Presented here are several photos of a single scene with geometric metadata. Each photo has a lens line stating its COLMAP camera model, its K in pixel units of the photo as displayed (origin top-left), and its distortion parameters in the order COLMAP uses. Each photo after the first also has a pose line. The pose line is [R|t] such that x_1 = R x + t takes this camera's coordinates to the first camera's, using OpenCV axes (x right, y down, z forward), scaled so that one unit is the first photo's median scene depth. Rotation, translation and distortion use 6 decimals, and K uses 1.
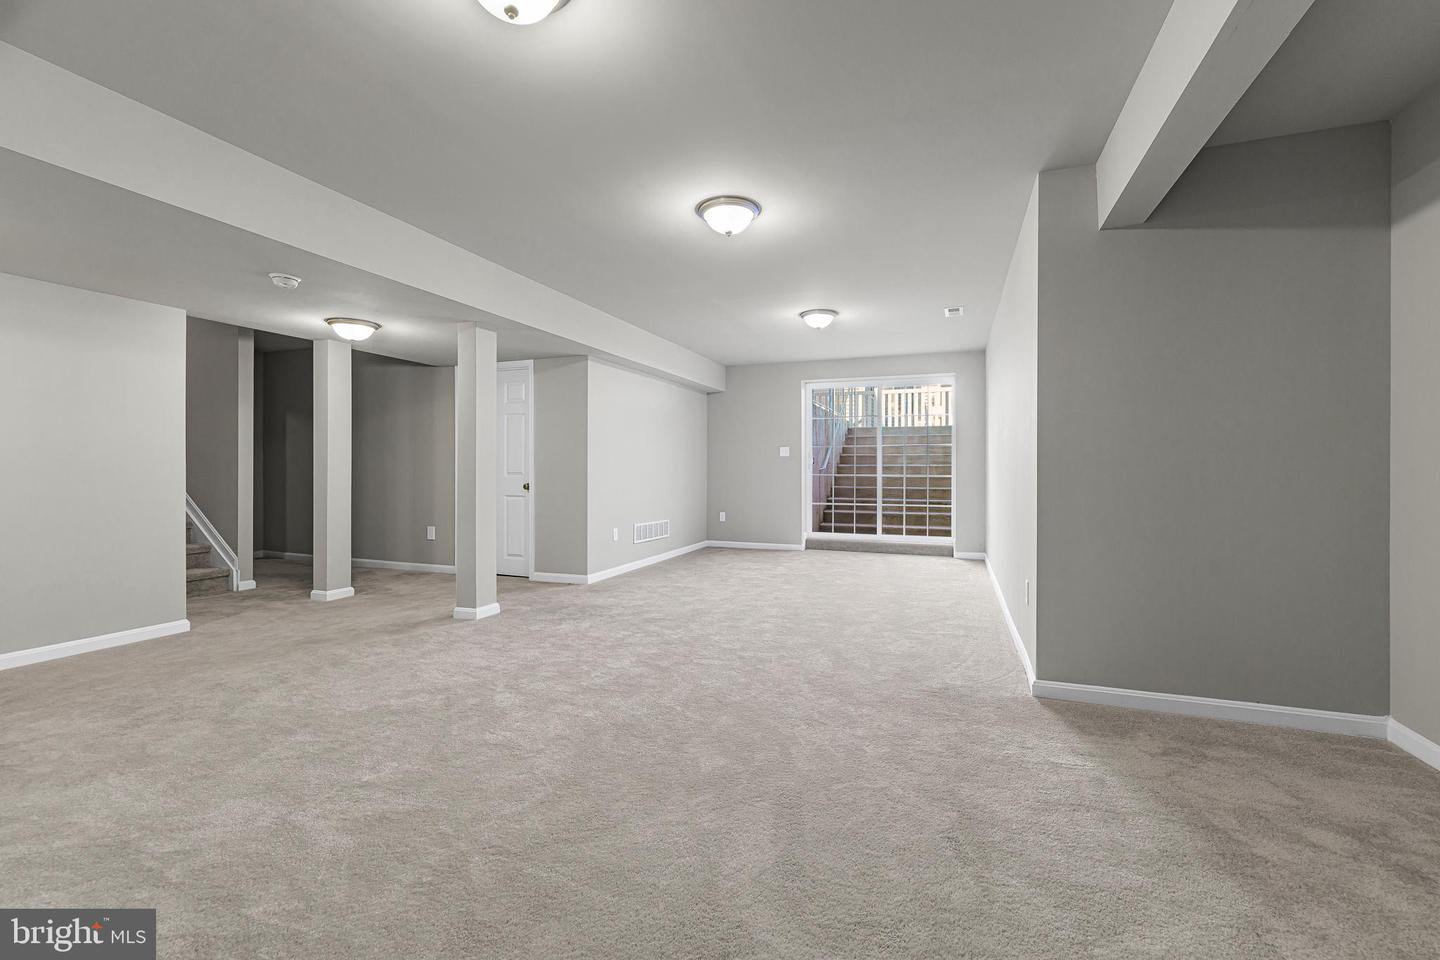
lens RADIAL K [[604.9, 0, 720.7], [0, 604.9, 465.6], [0, 0, 1]] dist [-0.001152, -0.000108]
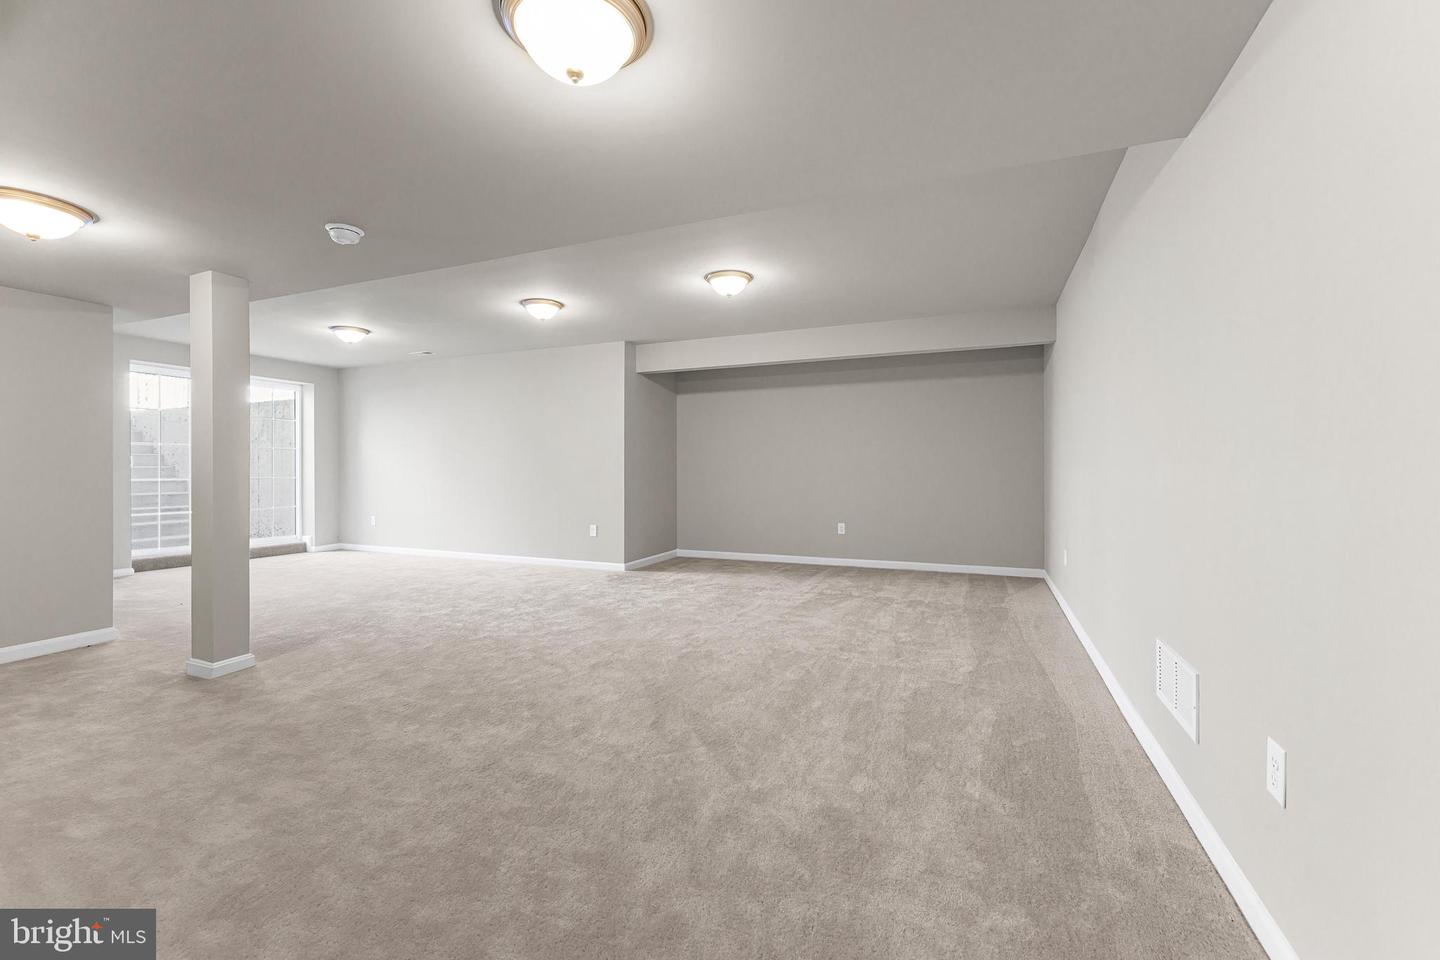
lens RADIAL K [[604.9, 0, 720.7], [0, 604.9, 465.6], [0, 0, 1]] dist [-0.001152, -0.000108]
pose [[0.045208, 0.003952, 0.998970, -0.586239], [-0.003970, 0.999985, -0.003776, -0.003119], [-0.998970, -0.003795, 0.045223, 0.181357]]
